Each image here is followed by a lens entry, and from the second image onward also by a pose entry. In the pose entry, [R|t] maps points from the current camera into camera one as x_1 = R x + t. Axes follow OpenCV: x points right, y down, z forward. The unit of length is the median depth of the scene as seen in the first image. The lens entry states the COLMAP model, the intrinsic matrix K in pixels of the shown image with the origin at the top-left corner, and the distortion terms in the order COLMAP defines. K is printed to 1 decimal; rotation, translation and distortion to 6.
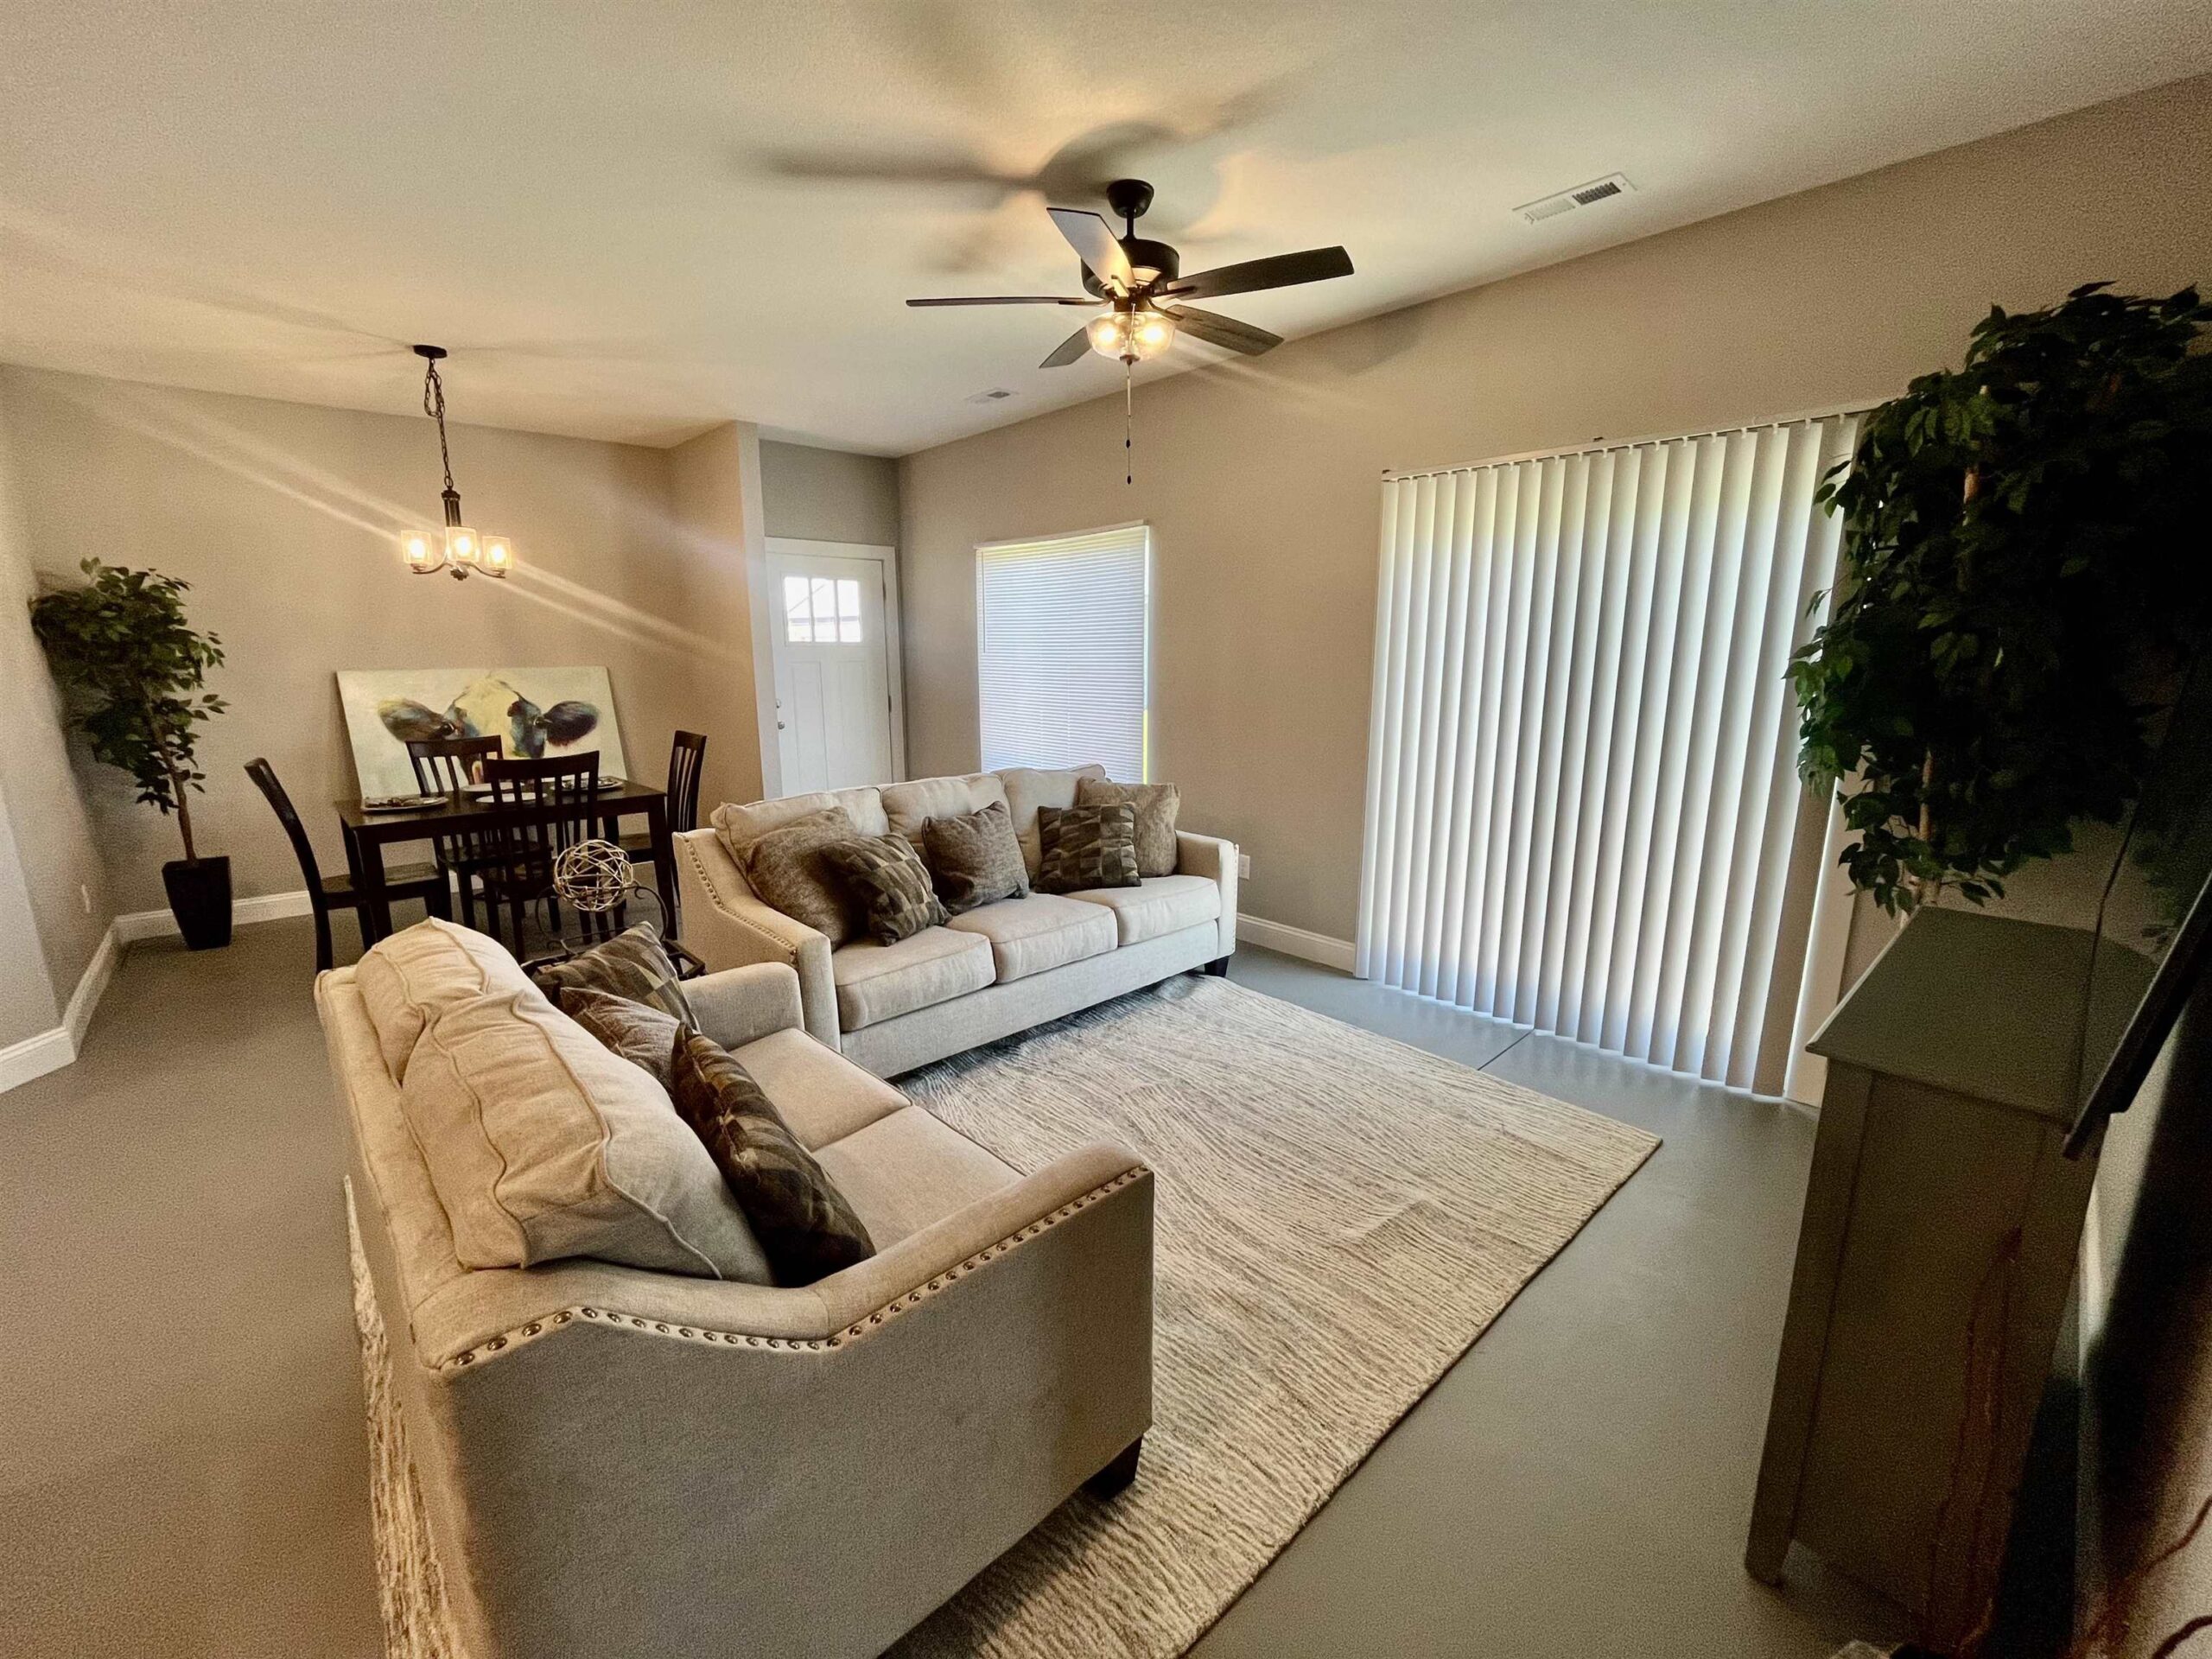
lens RADIAL K [[899.1, 0, 1106.0], [0, 899.1, 829.5], [0, 0, 1]] dist [-0.003257, 0.000290]
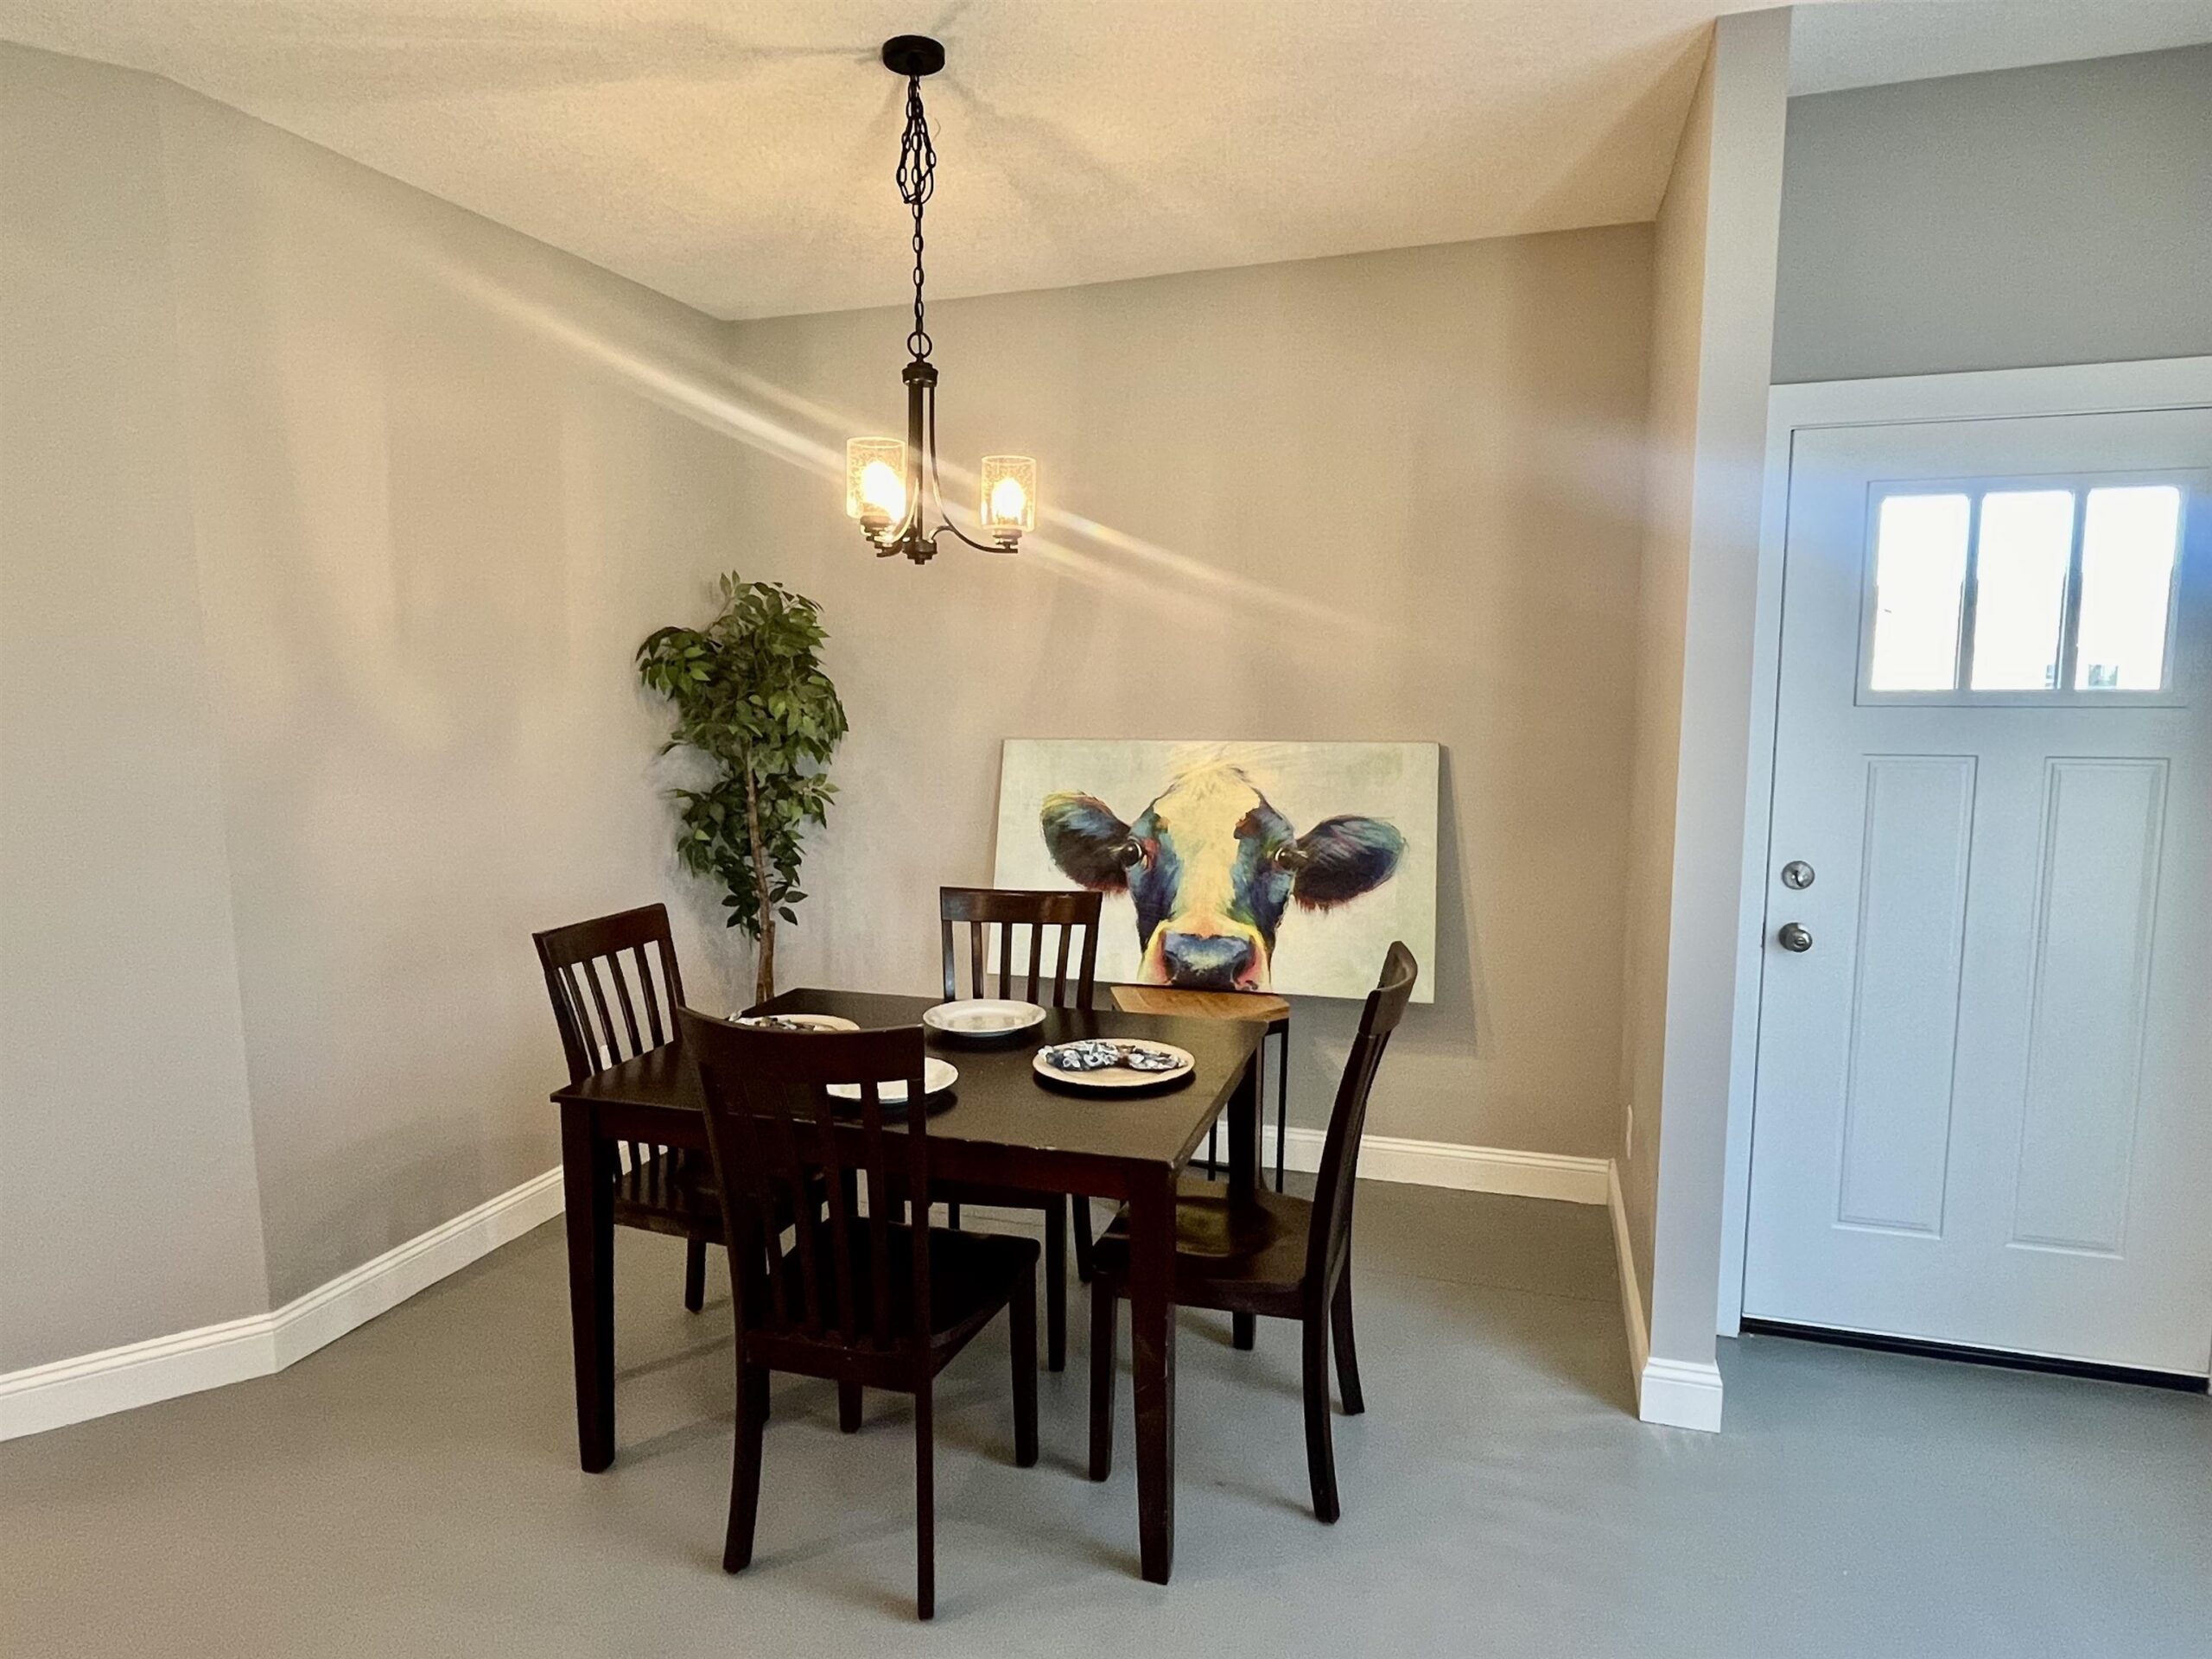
lens RADIAL K [[1277.2, 0, 1106.0], [0, 1277.2, 829.5], [0, 0, 1]] dist [-0.001711, -0.000301]
pose [[0.491155, 0.105236, -0.864692, -0.095371], [-0.172139, 0.984825, 0.022079, -0.140221], [0.853894, 0.138003, 0.501817, 0.611047]]
